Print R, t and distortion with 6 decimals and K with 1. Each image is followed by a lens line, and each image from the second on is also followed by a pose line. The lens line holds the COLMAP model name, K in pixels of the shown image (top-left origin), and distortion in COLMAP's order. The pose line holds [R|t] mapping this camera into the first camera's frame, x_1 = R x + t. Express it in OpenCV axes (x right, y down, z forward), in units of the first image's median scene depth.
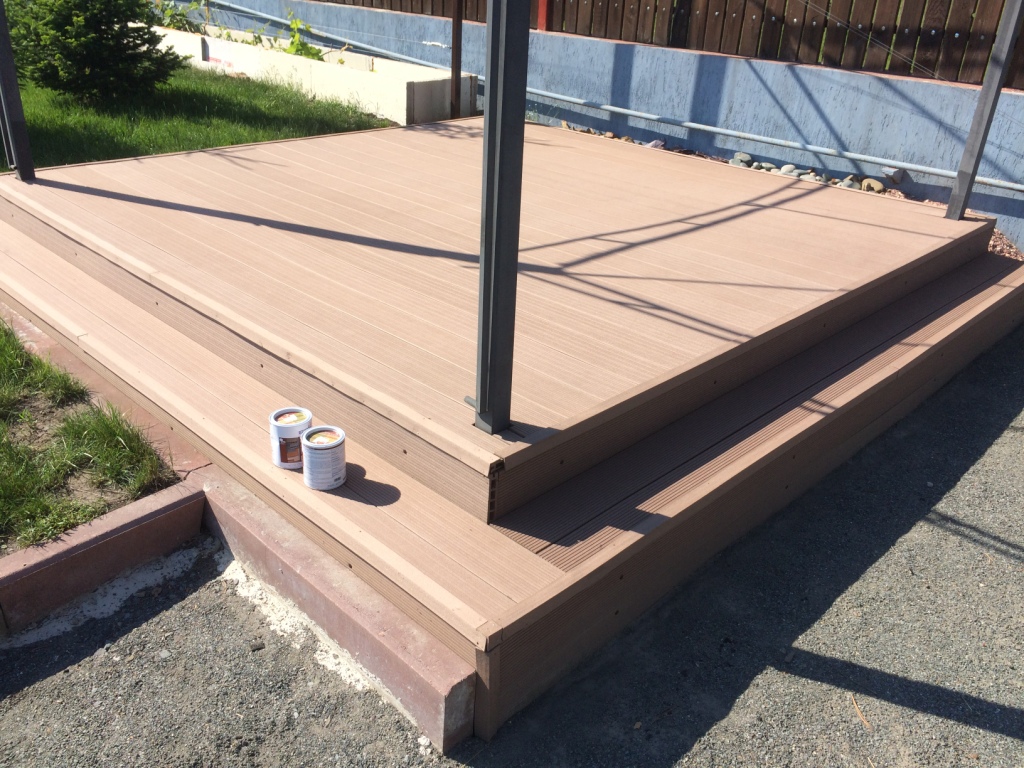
lens RADIAL K [[845.8, 0, 498.1], [0, 845.8, 384.6], [0, 0, 1]] dist [0.072271, -0.103288]
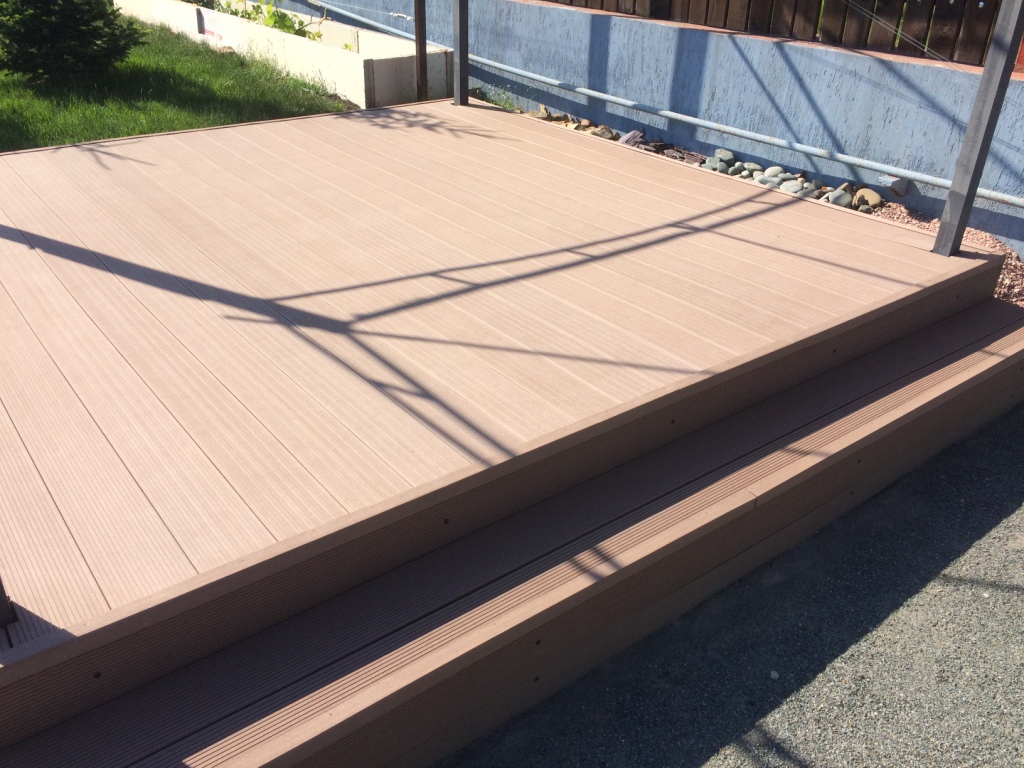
lens RADIAL K [[845.8, 0, 498.1], [0, 845.8, 384.6], [0, 0, 1]] dist [0.072271, -0.103288]
pose [[0.990952, 0.045186, -0.126384, 0.200386], [-0.040269, 0.998339, 0.041197, -0.077017], [0.128036, -0.035735, 0.991126, 0.162991]]
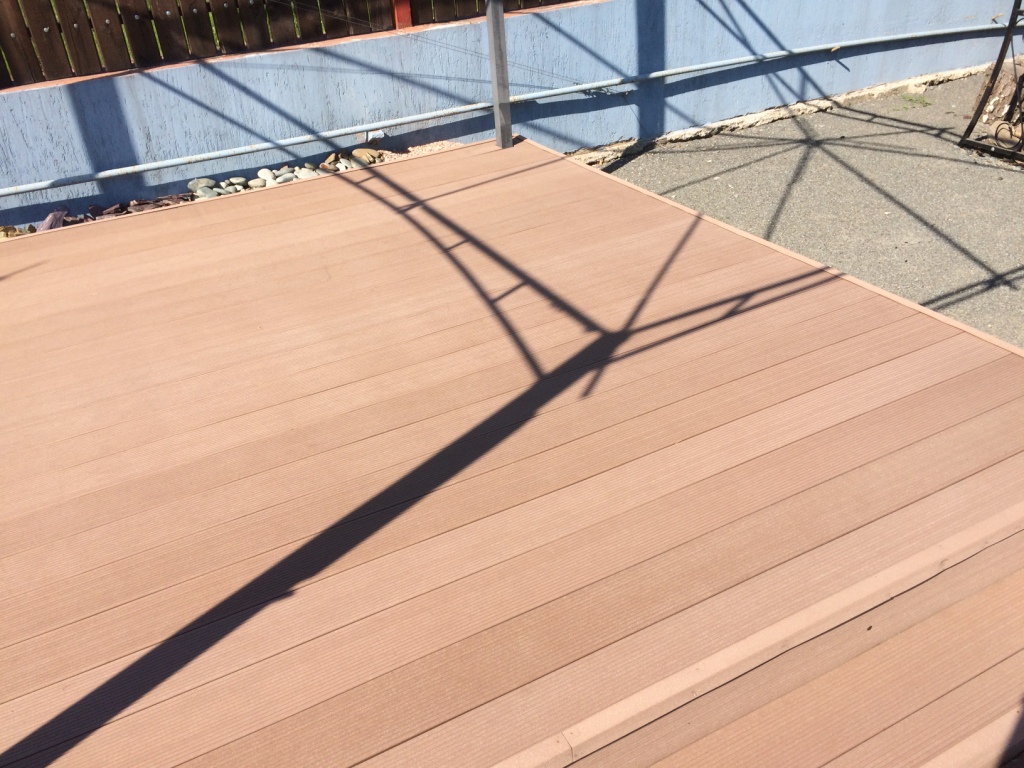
lens RADIAL K [[846.2, 0, 497.5], [0, 846.2, 370.6], [0, 0, 1]] dist [0.068481, -0.098075]
pose [[0.313931, -0.534781, 0.784511, -0.387844], [0.506673, 0.793153, 0.337922, -0.278350], [-0.802951, 0.291406, 0.519954, 0.435059]]
